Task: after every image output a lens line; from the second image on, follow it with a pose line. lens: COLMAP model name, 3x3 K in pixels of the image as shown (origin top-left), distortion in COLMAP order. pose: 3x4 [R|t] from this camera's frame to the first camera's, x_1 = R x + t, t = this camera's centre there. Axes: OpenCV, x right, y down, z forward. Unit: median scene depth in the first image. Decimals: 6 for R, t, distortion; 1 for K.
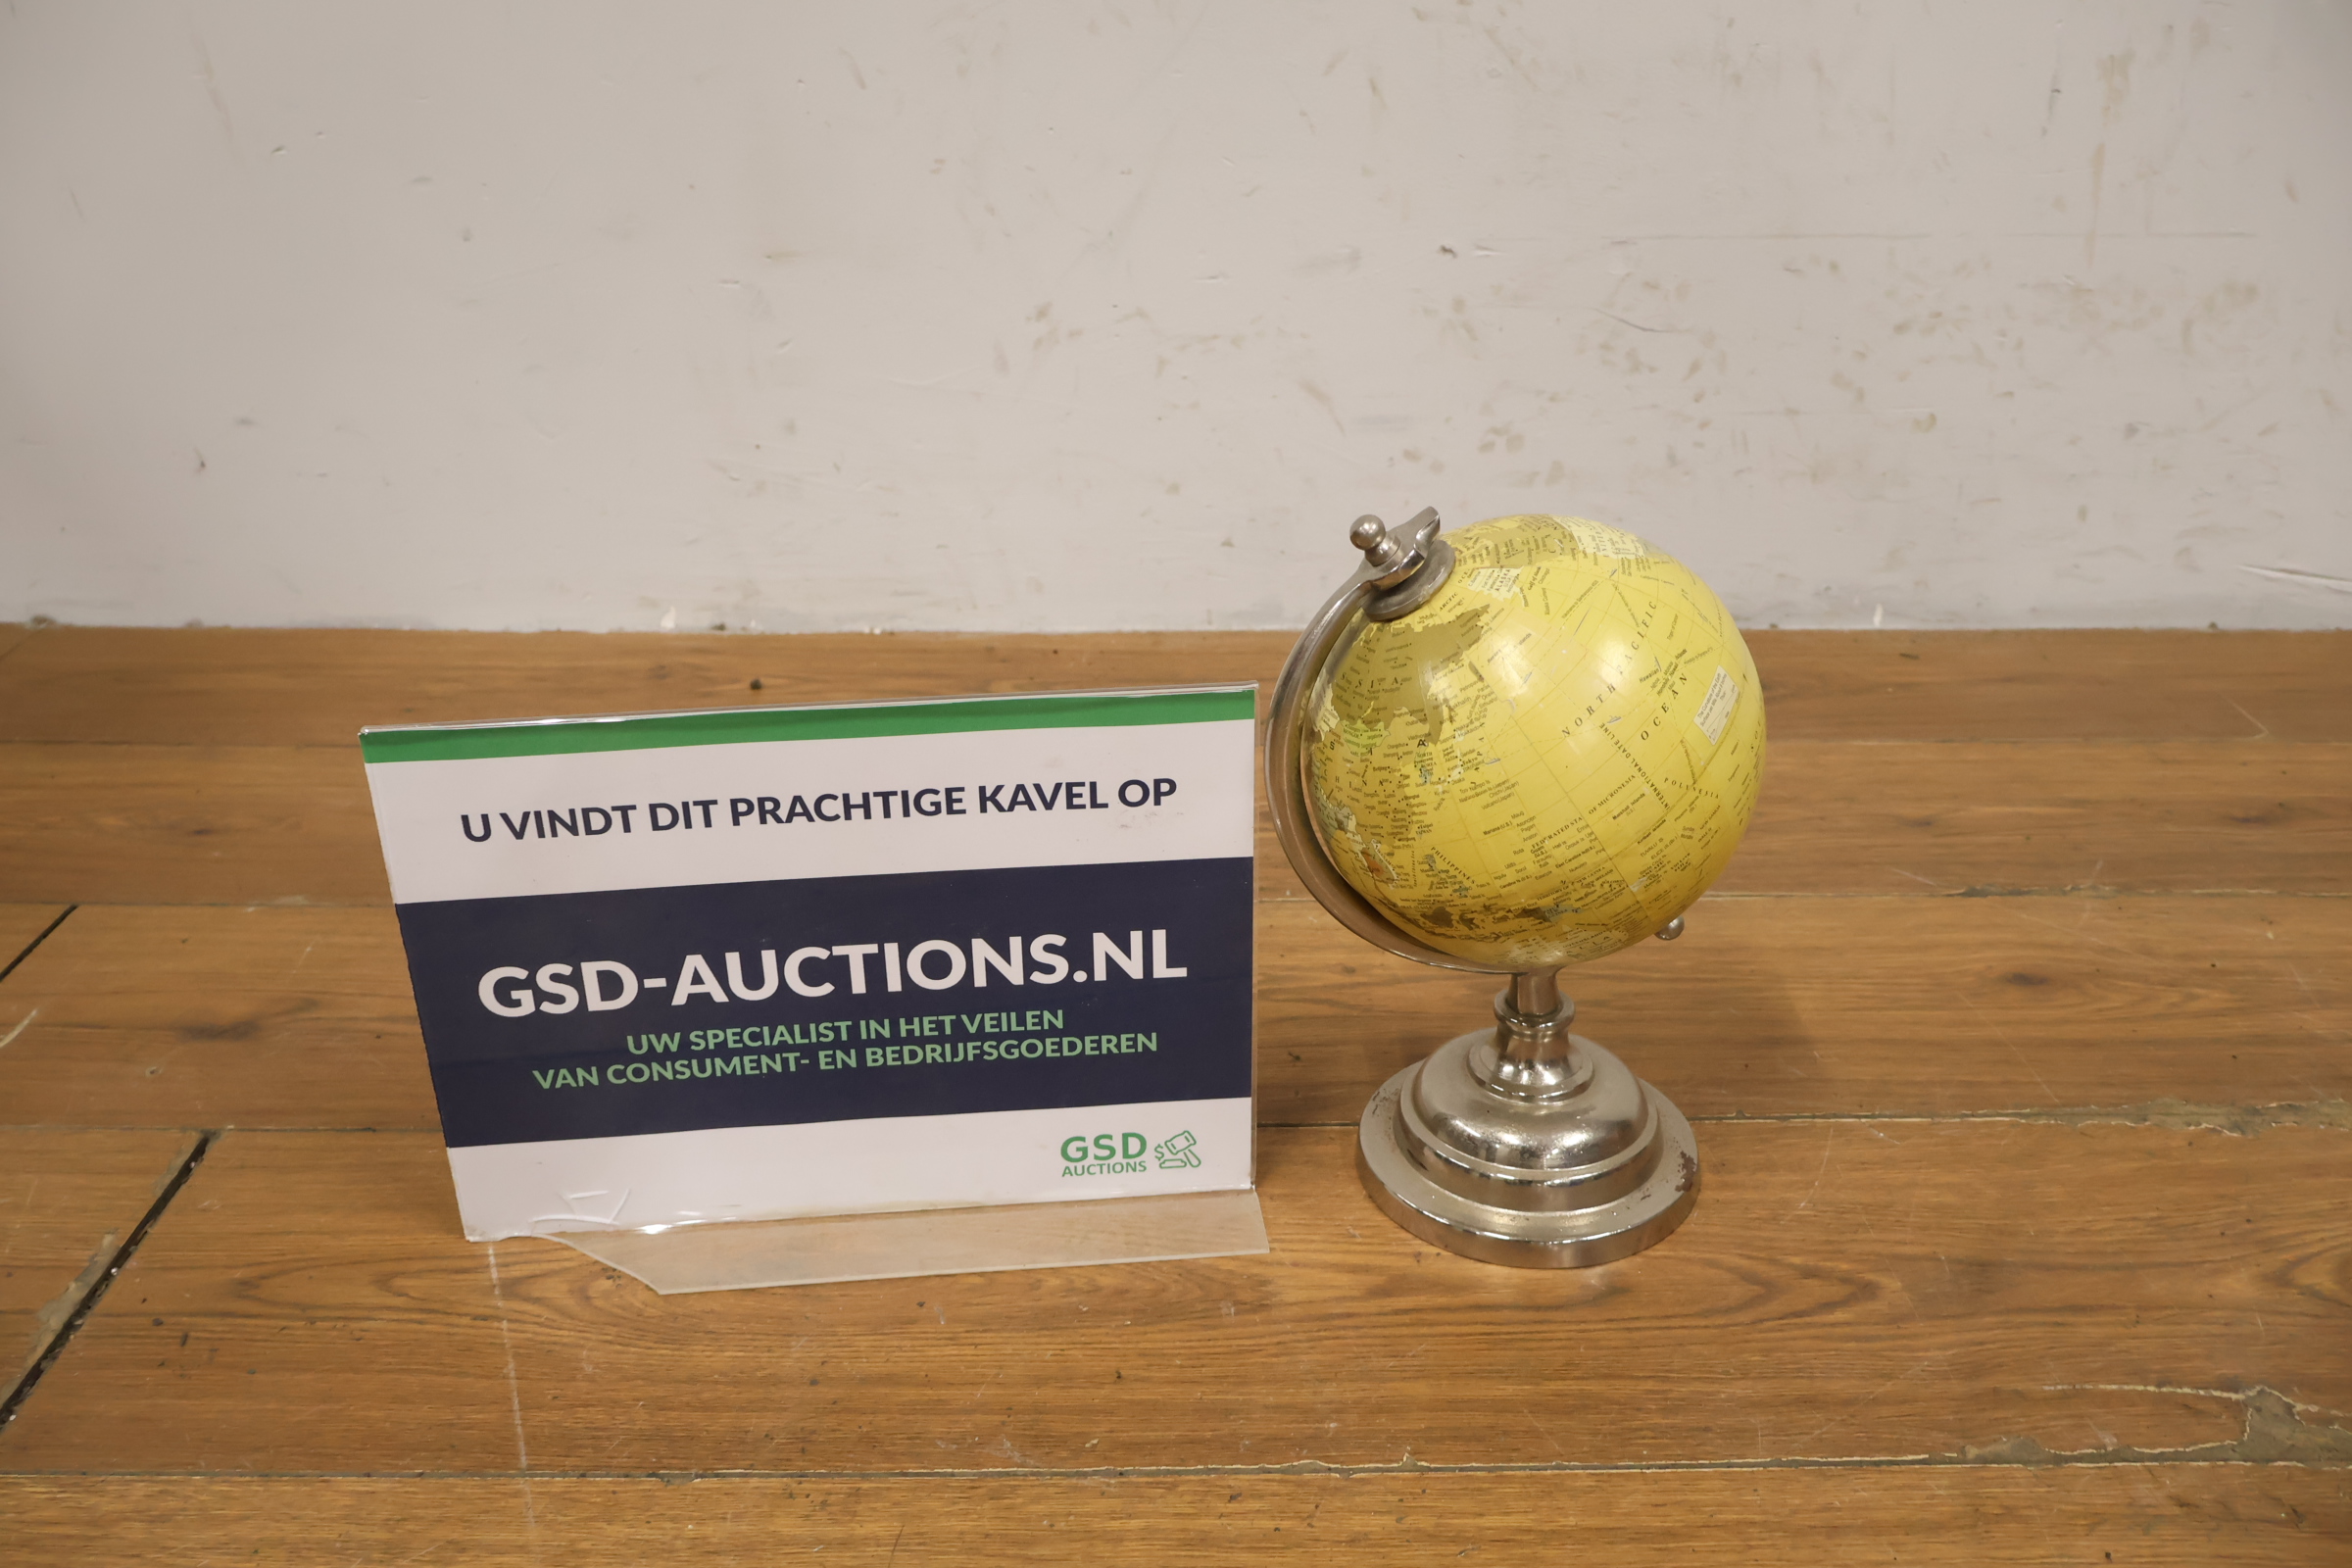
lens RADIAL K [[2030.4, 0, 1168.9], [0, 2030.4, 792.2], [0, 0, 1]] dist [-0.001541, 0.006952]
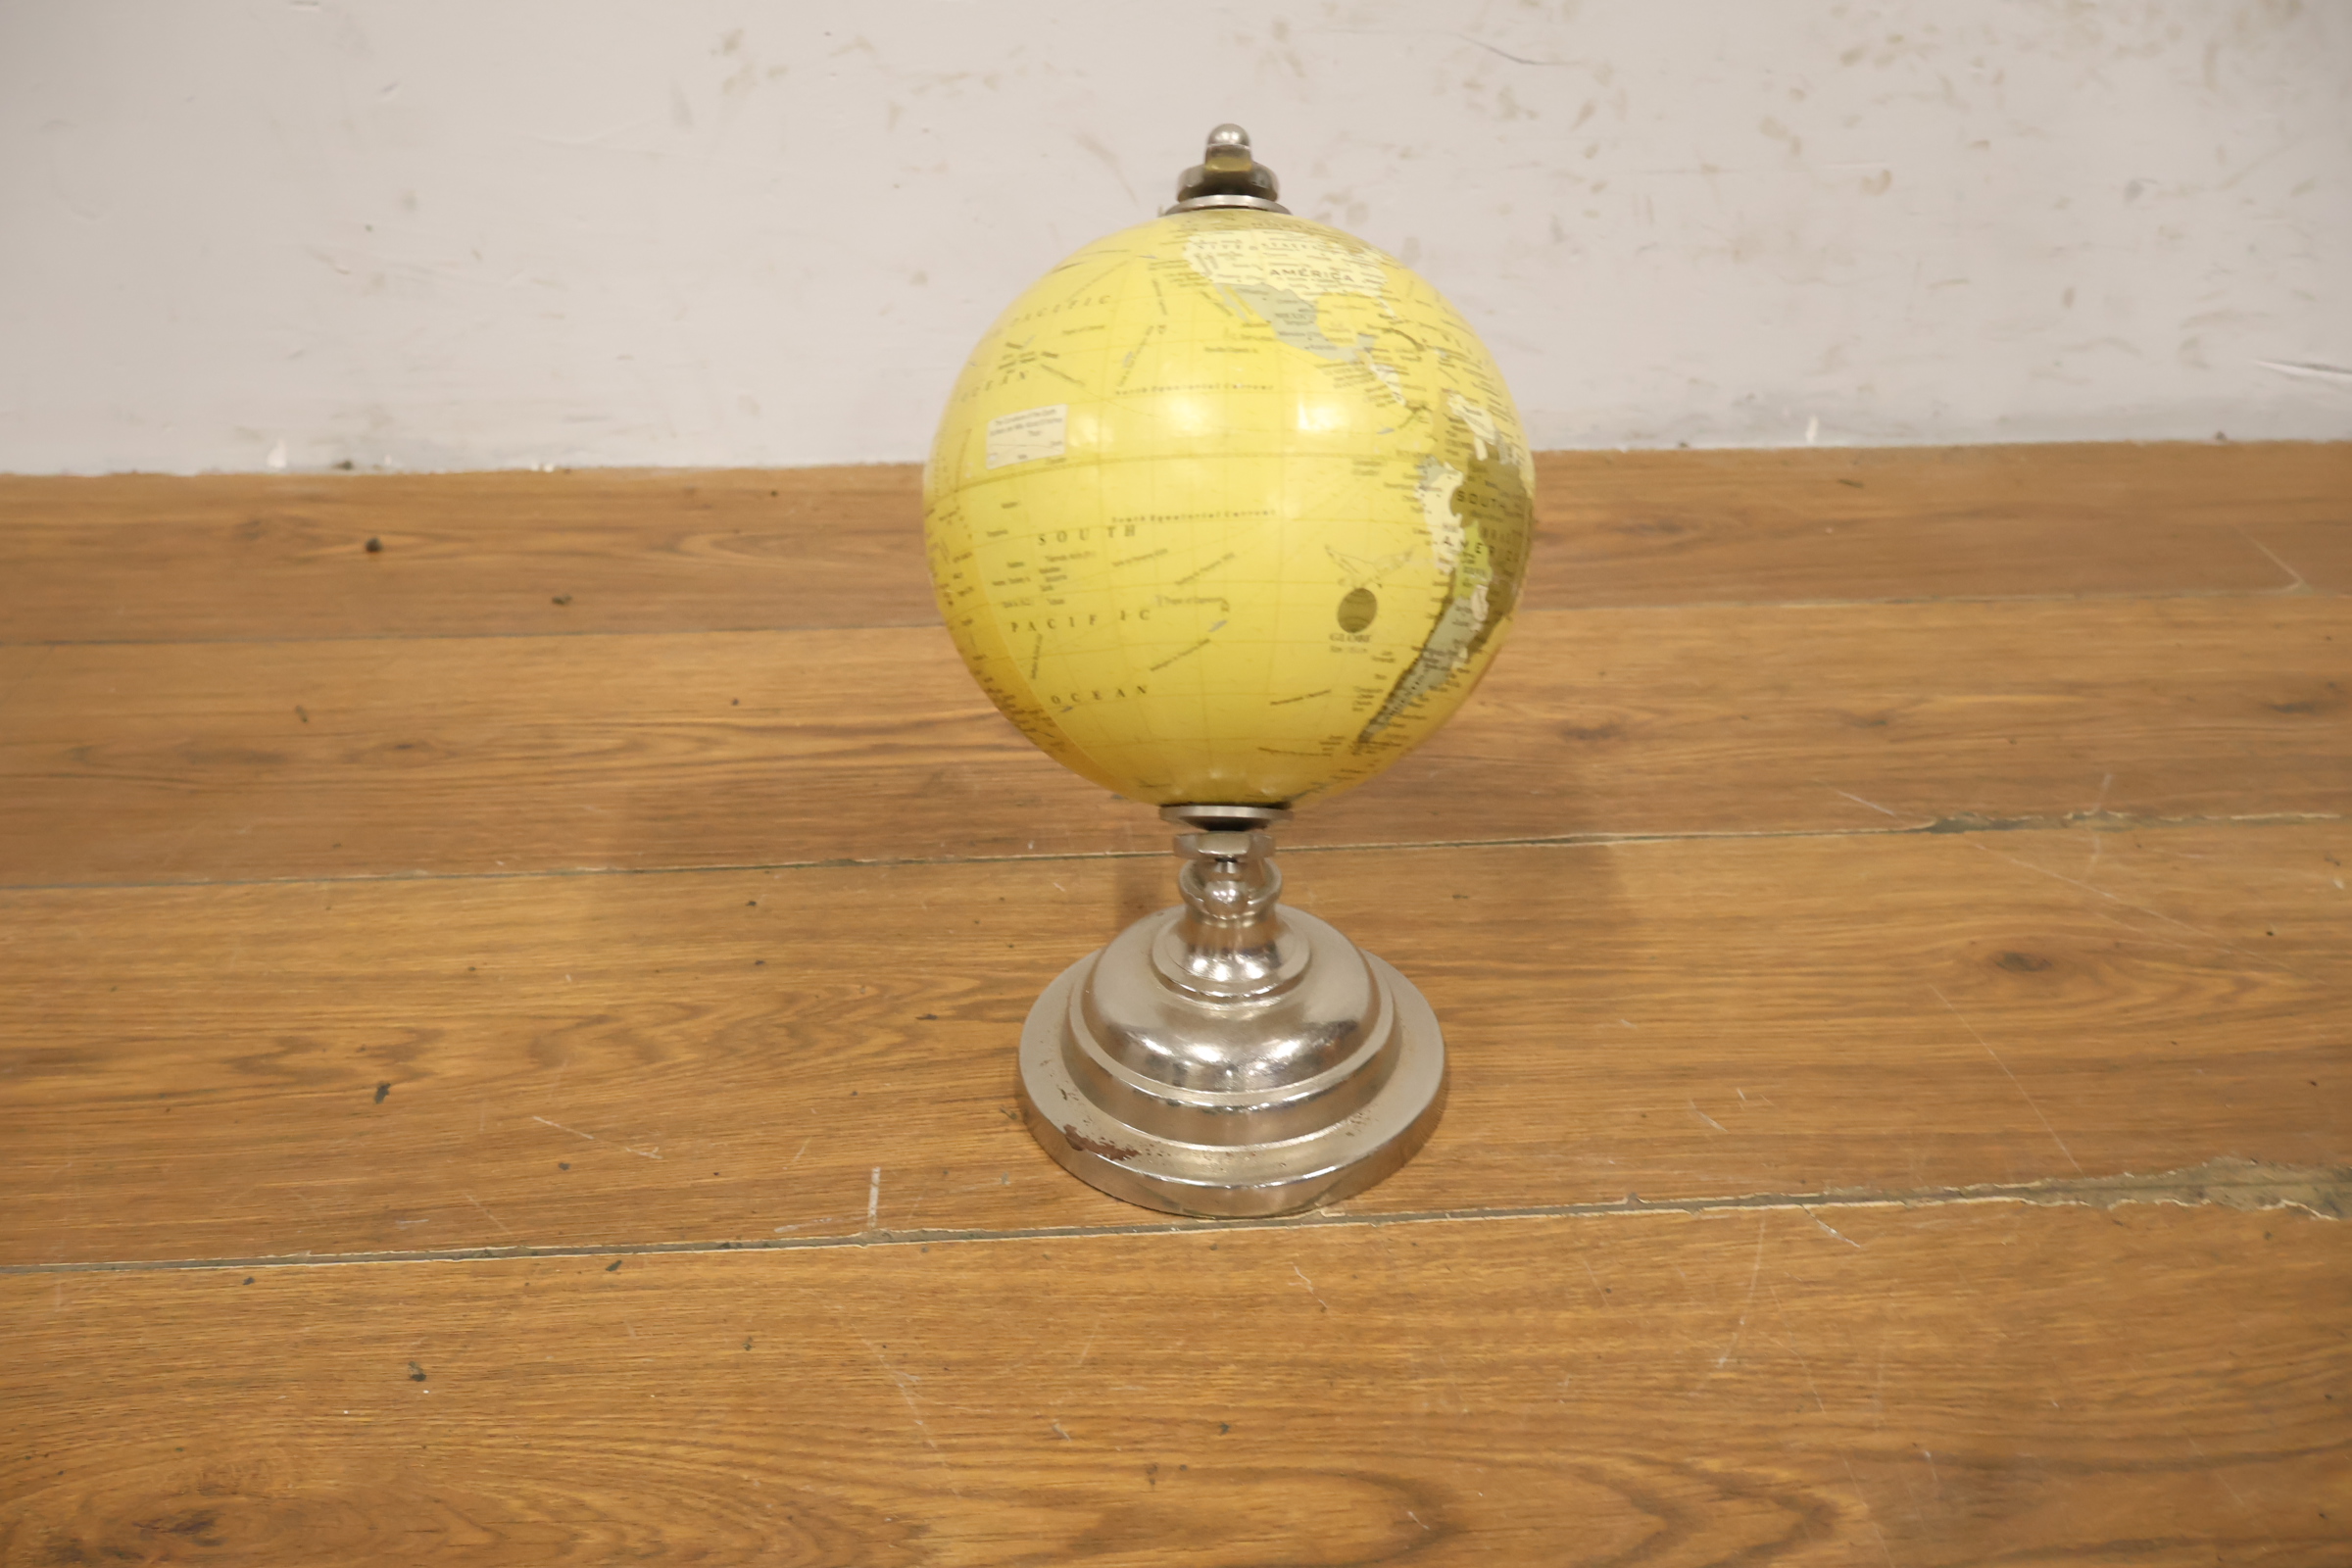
lens RADIAL K [[2030.4, 0, 1169.5], [0, 2030.4, 781.9], [0, 0, 1]] dist [-0.001541, 0.006952]
pose [[0.998812, -0.021744, 0.043604, 0.078237], [0.017046, 0.994288, 0.105357, -0.050572], [-0.045646, -0.104488, 0.993478, 0.271266]]
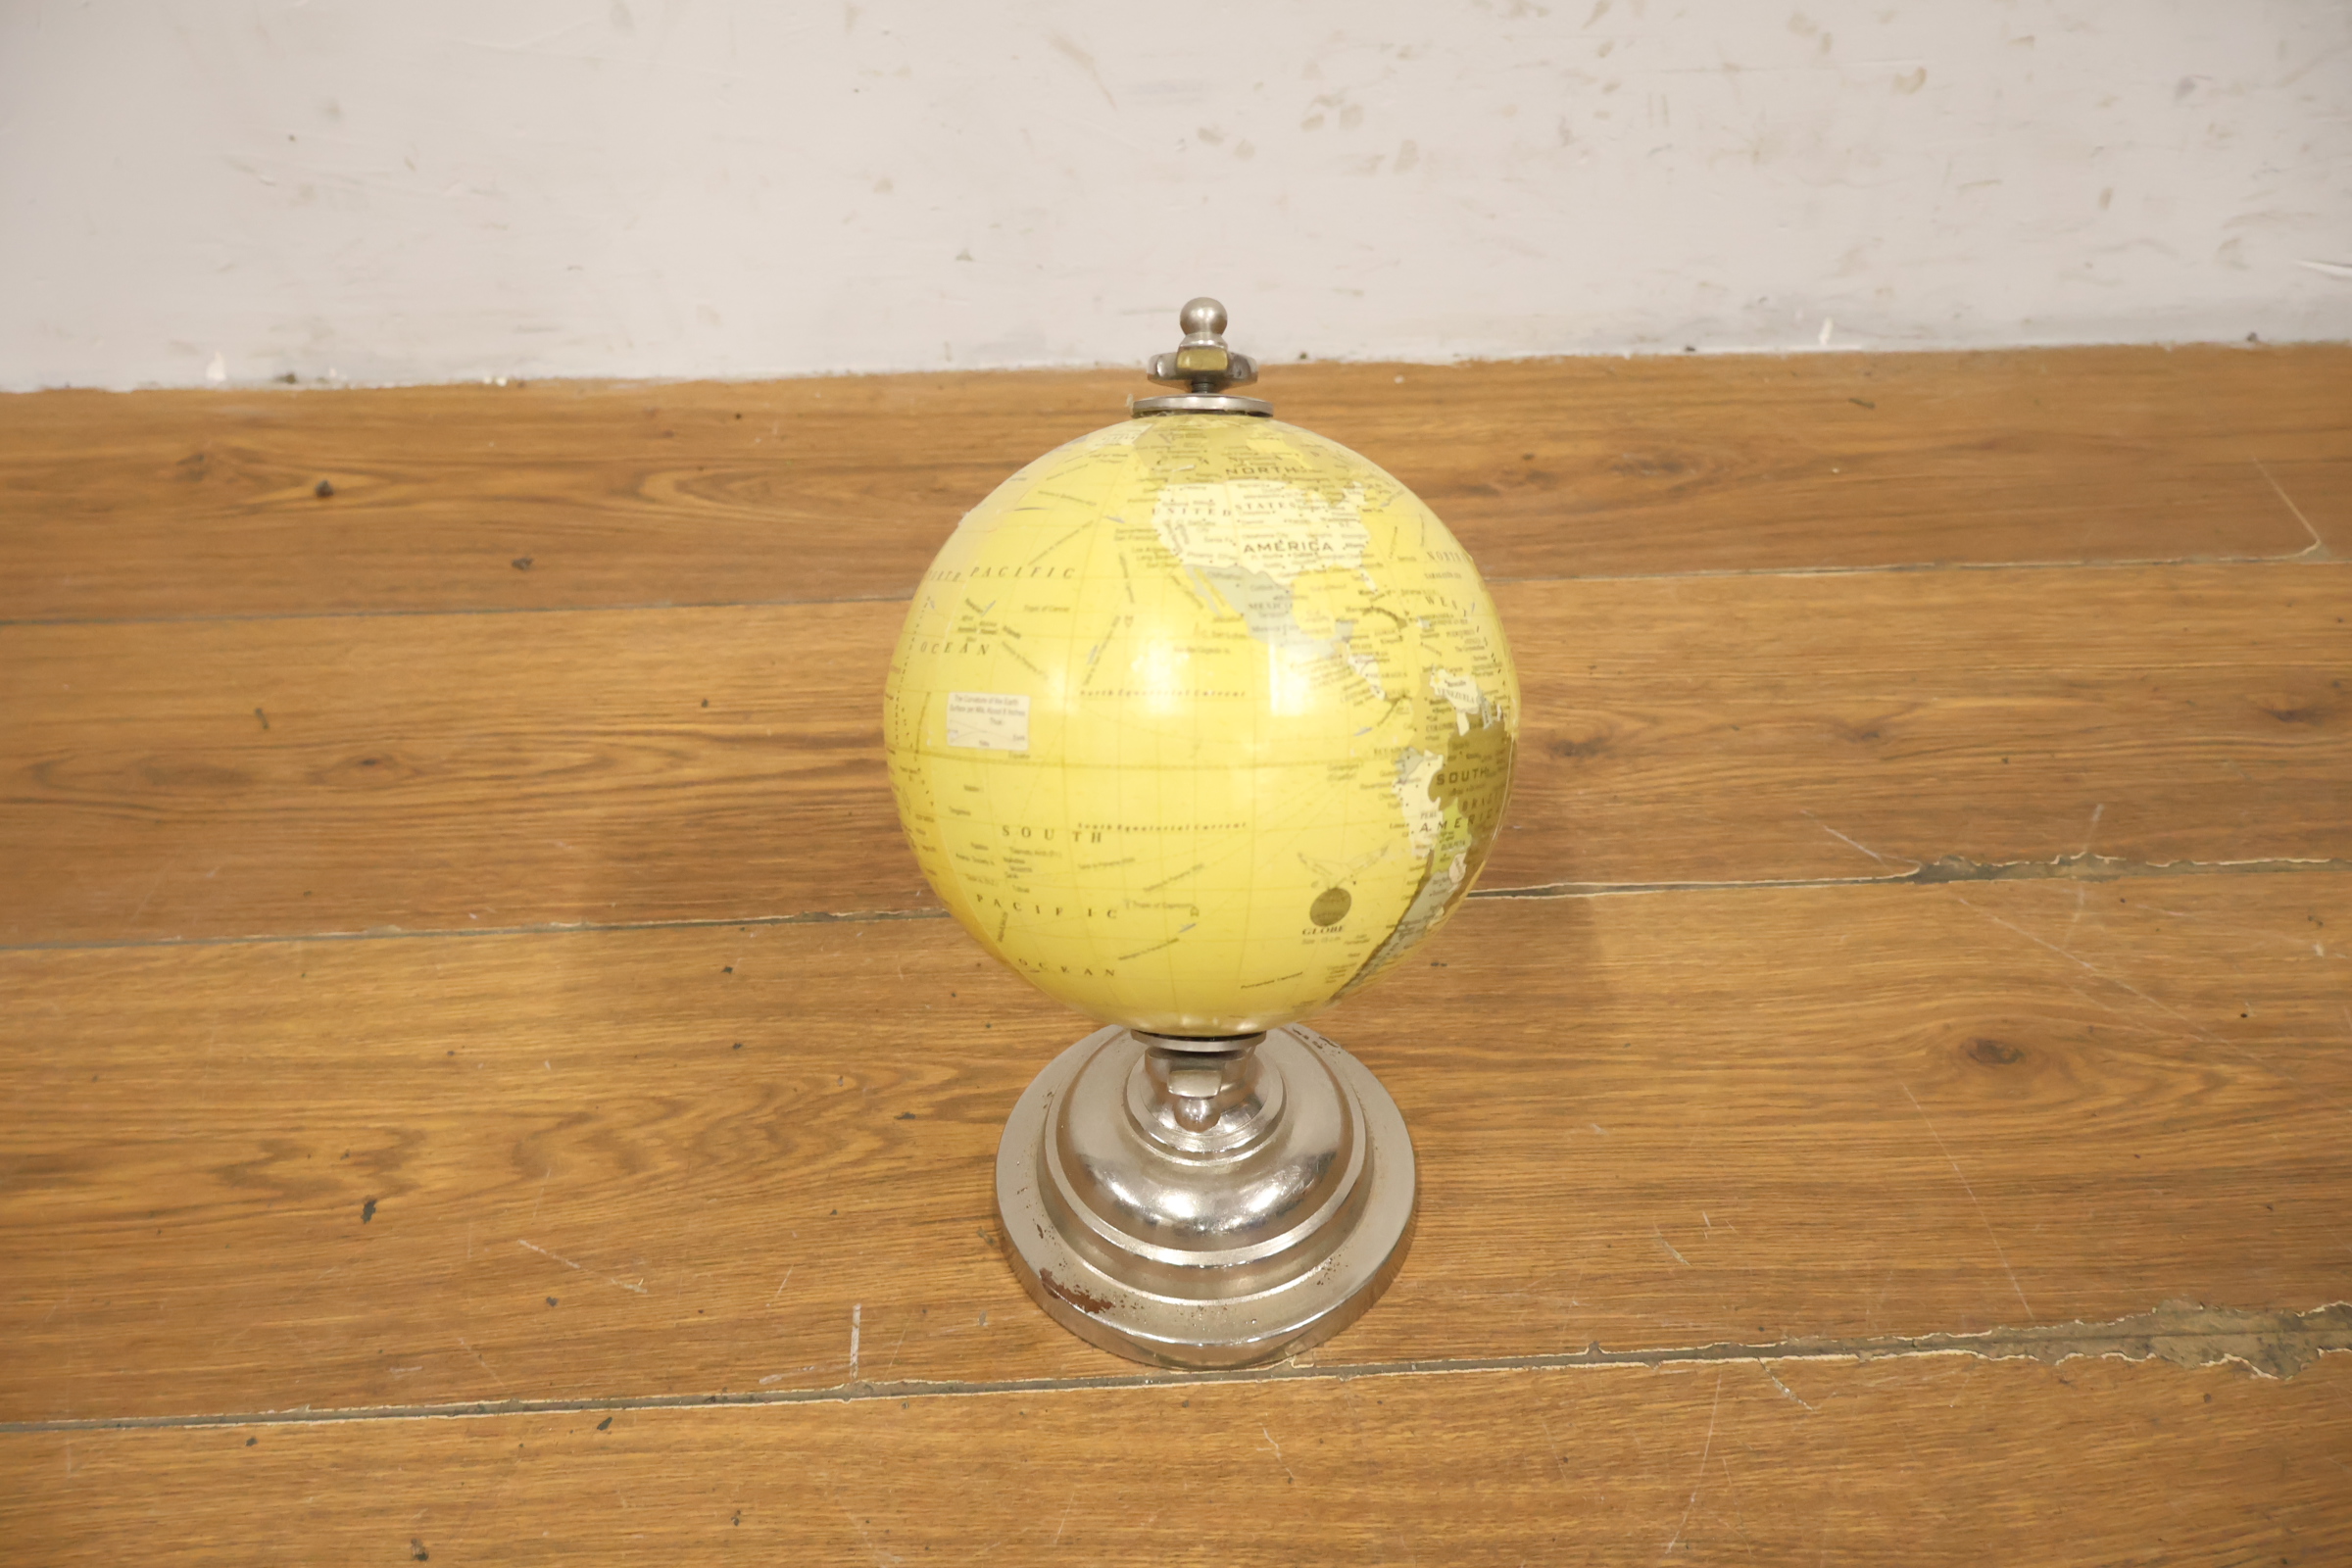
lens RADIAL K [[2030.4, 0, 1165.7], [0, 2030.4, 785.8], [0, 0, 1]] dist [-0.001541, 0.006952]
pose [[0.998754, -0.029391, 0.040338, 0.088386], [0.016420, 0.956729, 0.290518, -0.201849], [-0.047131, -0.289493, 0.956019, 0.313314]]
